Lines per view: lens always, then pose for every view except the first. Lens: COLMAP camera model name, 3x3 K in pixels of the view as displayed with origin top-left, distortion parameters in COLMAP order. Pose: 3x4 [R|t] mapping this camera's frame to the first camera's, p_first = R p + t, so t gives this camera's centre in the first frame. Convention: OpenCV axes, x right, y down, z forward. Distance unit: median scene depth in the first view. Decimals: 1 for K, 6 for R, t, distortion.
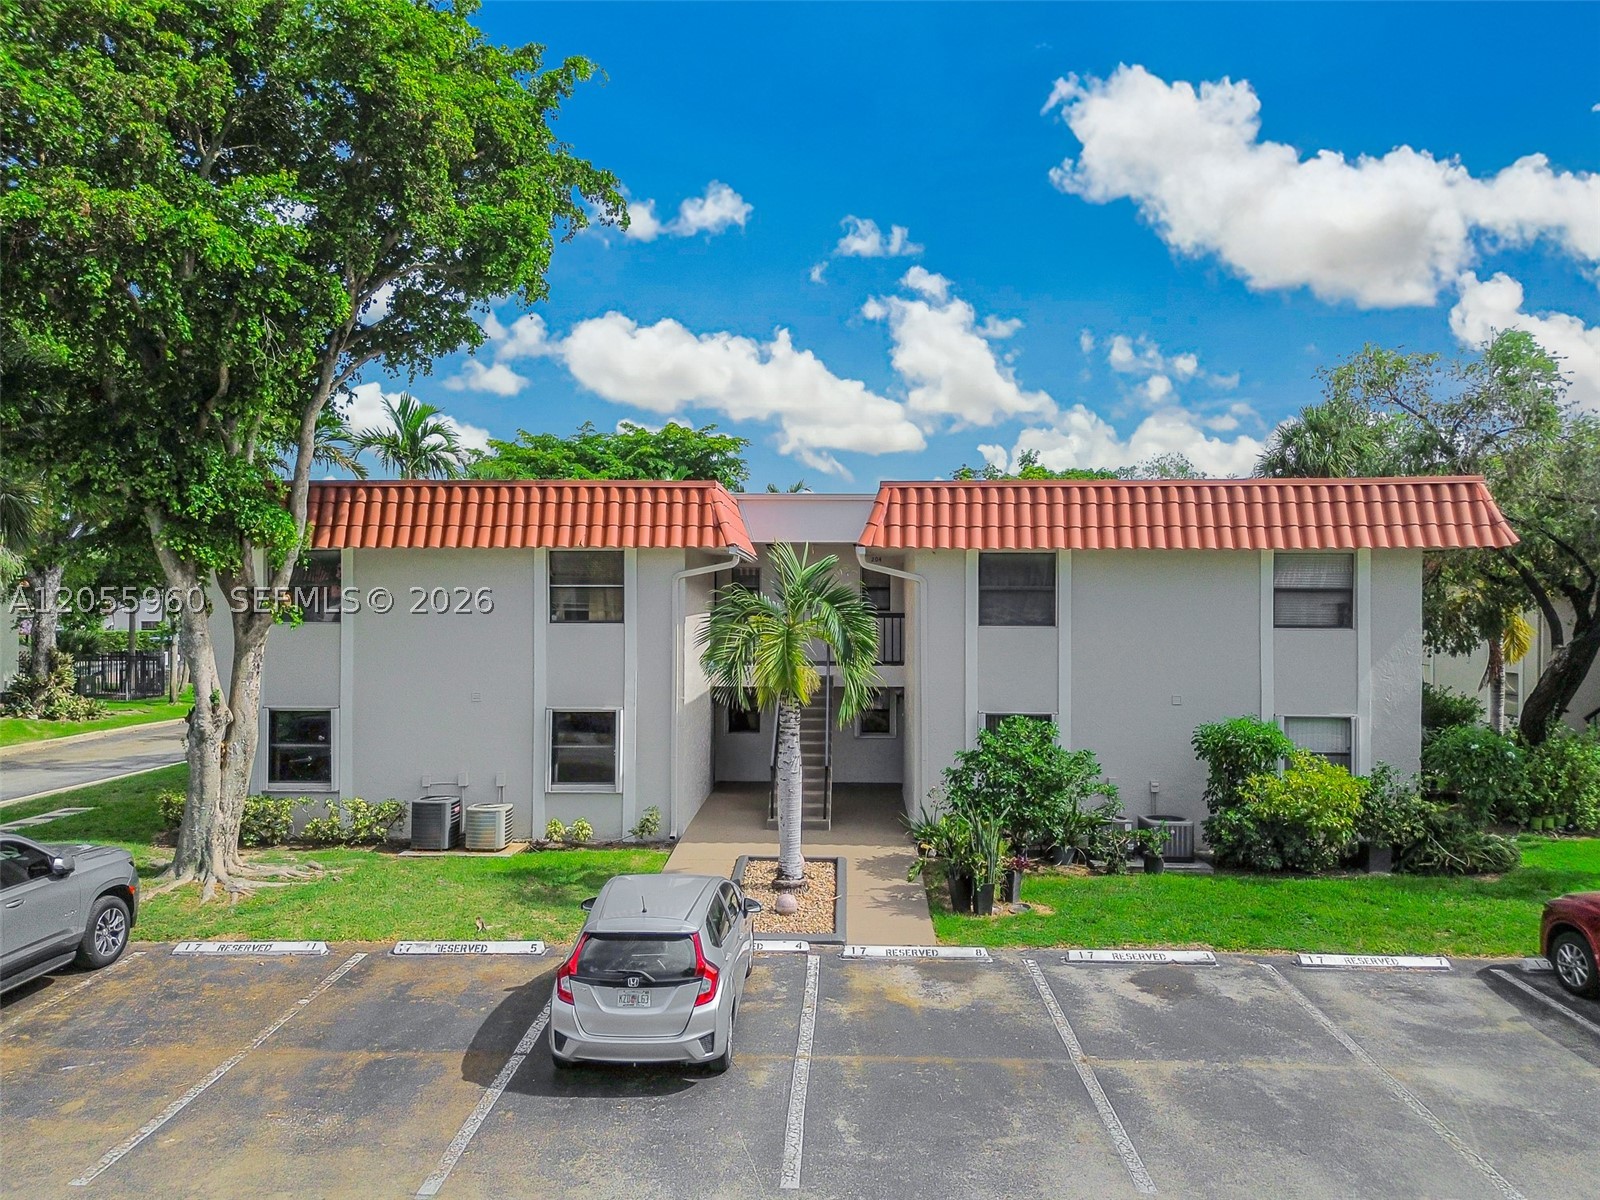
lens RADIAL K [[1117.3, 0, 801.6], [0, 1117.3, 600.8], [0, 0, 1]] dist [0.001205, -0.000500]
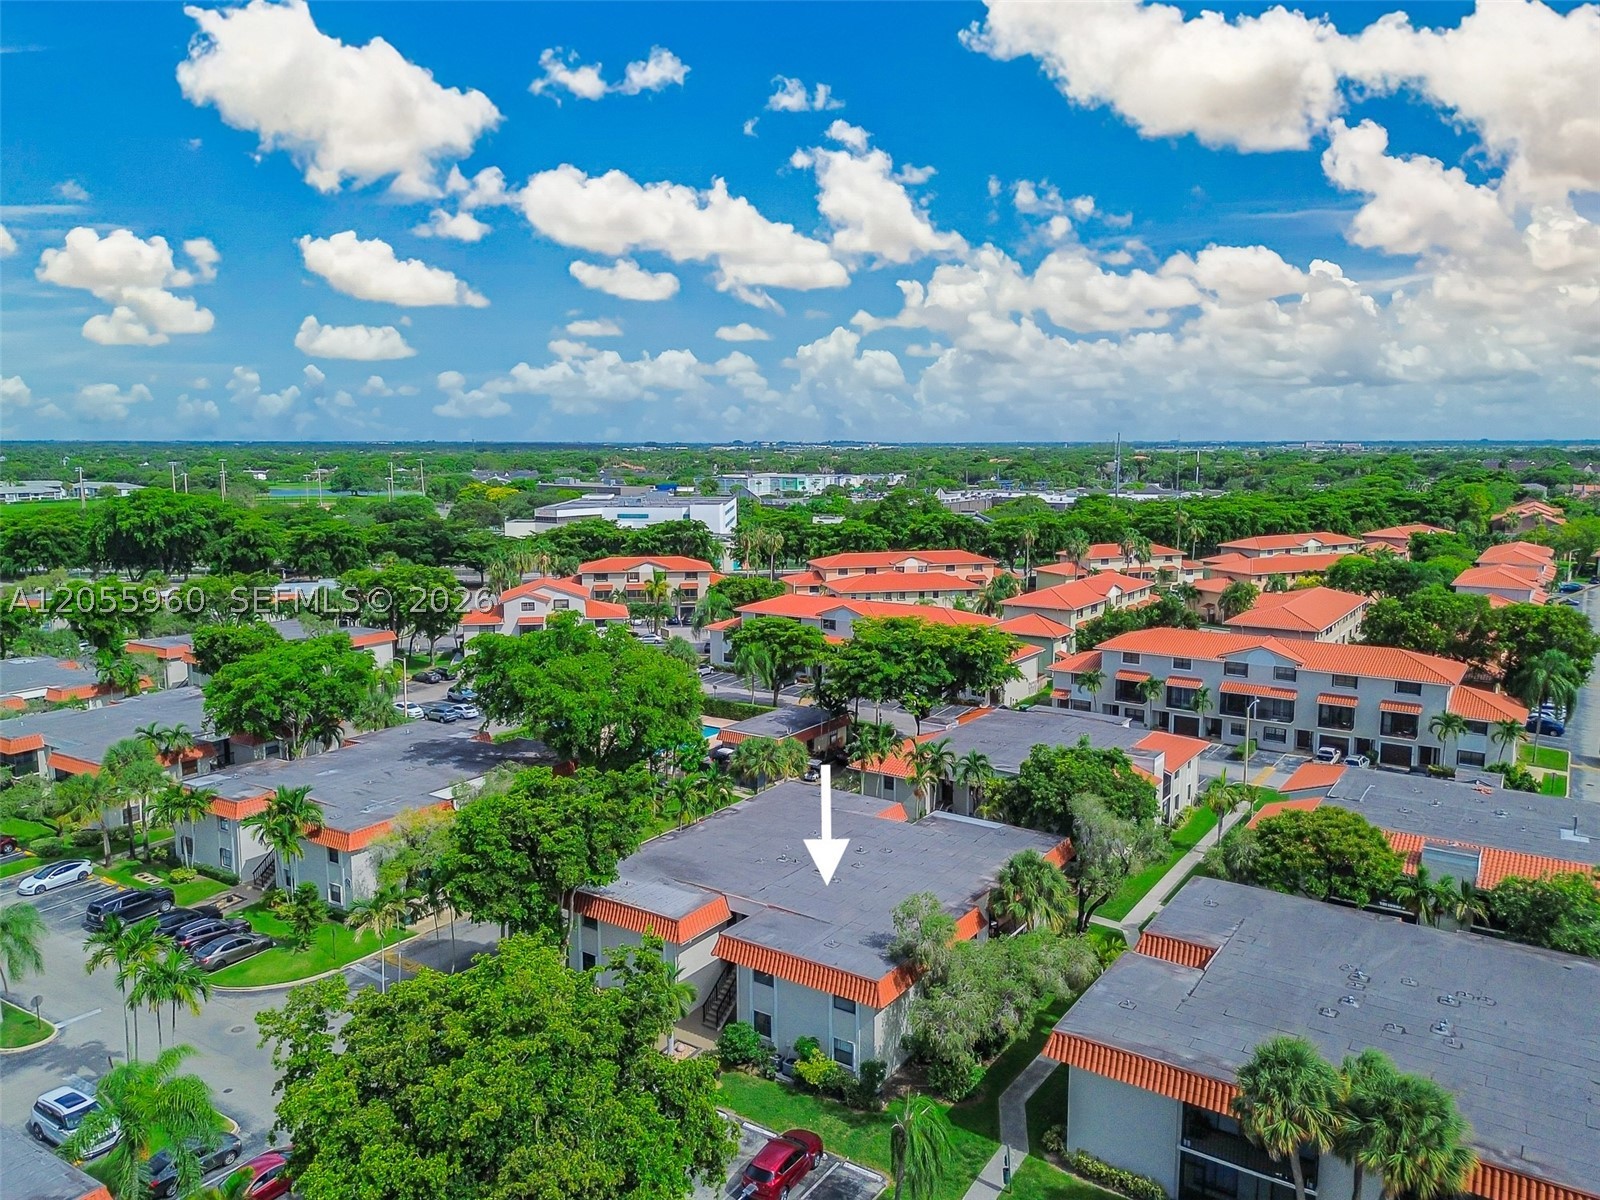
lens RADIAL K [[1117.3, 0, 801.8], [0, 1117.3, 601.3], [0, 0, 1]] dist [0.001205, -0.000500]
pose [[0.999926, -0.012191, 0.000157, 0.059648], [0.012192, 0.999910, -0.005621, 0.182966], [-0.000088, 0.005622, 0.999984, -0.103674]]
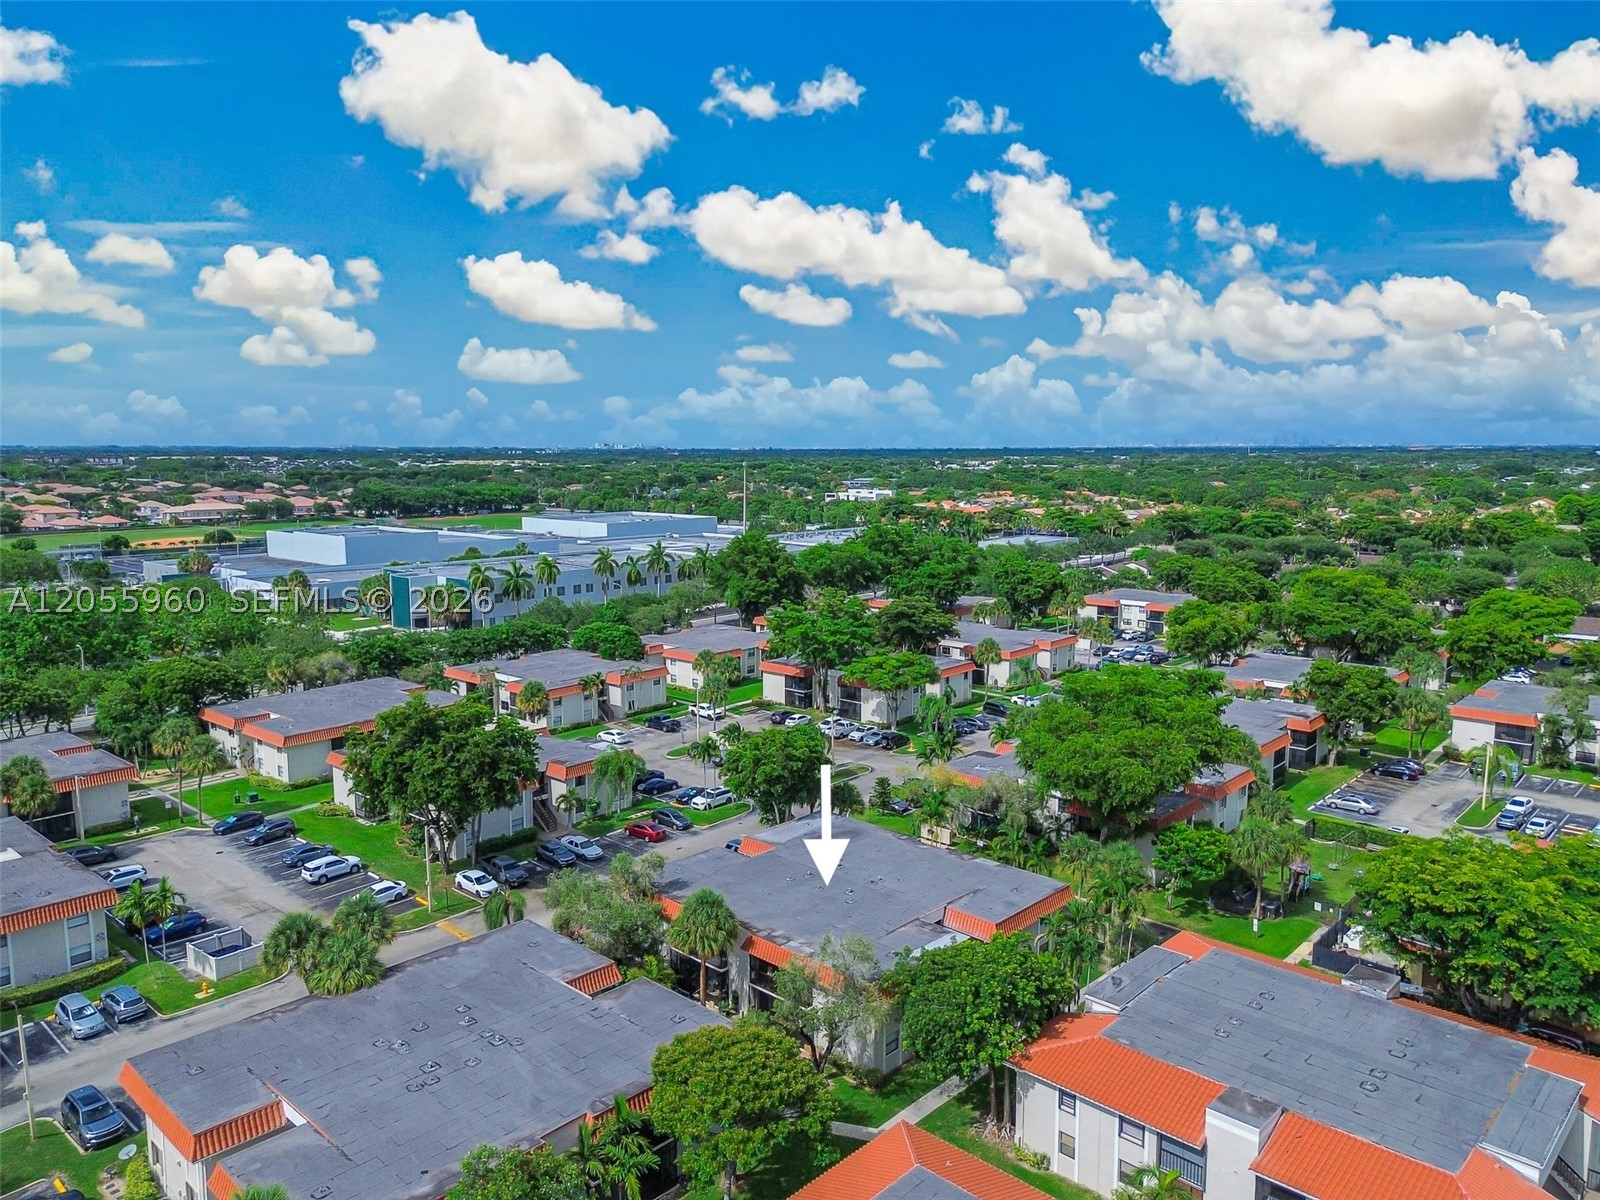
lens RADIAL K [[1117.3, 0, 795.5], [0, 1117.3, 599.0], [0, 0, 1]] dist [0.001205, -0.000500]
pose [[0.999999, -0.001638, 0.000228, -0.112551], [0.001639, 0.999980, -0.006076, 0.147892], [-0.000218, 0.006076, 0.999982, -0.078634]]
